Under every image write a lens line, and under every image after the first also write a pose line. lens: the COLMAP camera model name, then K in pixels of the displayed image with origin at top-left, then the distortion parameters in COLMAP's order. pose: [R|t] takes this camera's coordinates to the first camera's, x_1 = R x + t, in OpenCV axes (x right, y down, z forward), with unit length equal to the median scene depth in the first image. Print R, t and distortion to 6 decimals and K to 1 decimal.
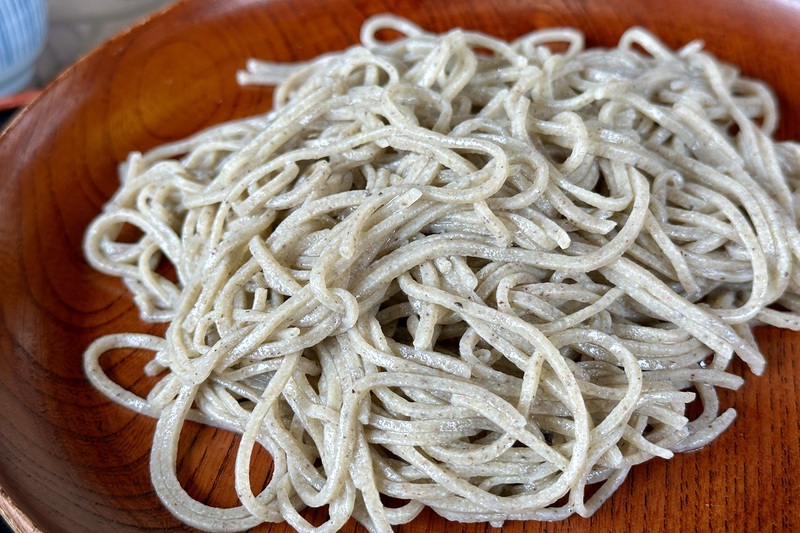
lens RADIAL K [[1096.3, 0, 399.7], [0, 1096.3, 299.2], [0, 0, 1]] dist [0.111119, -0.037629]
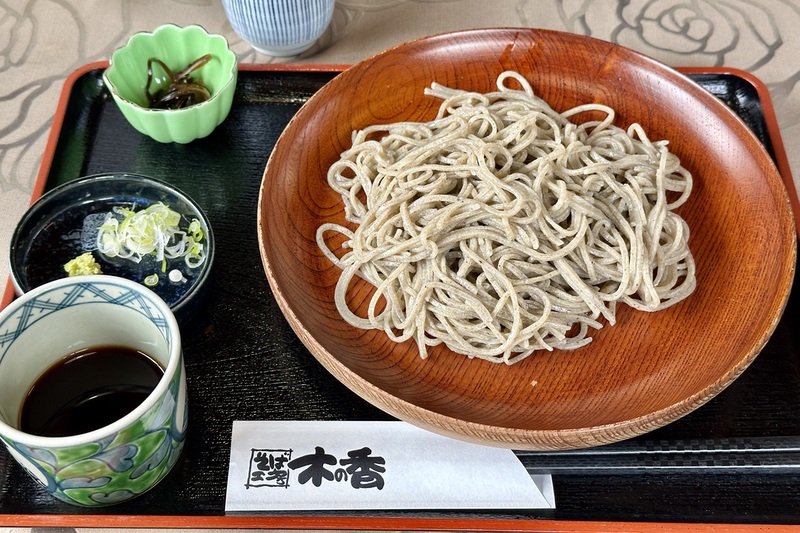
lens RADIAL K [[1096.3, 0, 399.7], [0, 1096.3, 299.2], [0, 0, 1]] dist [0.111119, -0.037629]
pose [[0.955347, 0.272539, -0.114171, 0.162110], [-0.245032, 0.946636, 0.209381, -0.333067], [0.165142, -0.172056, 0.971146, -1.160393]]
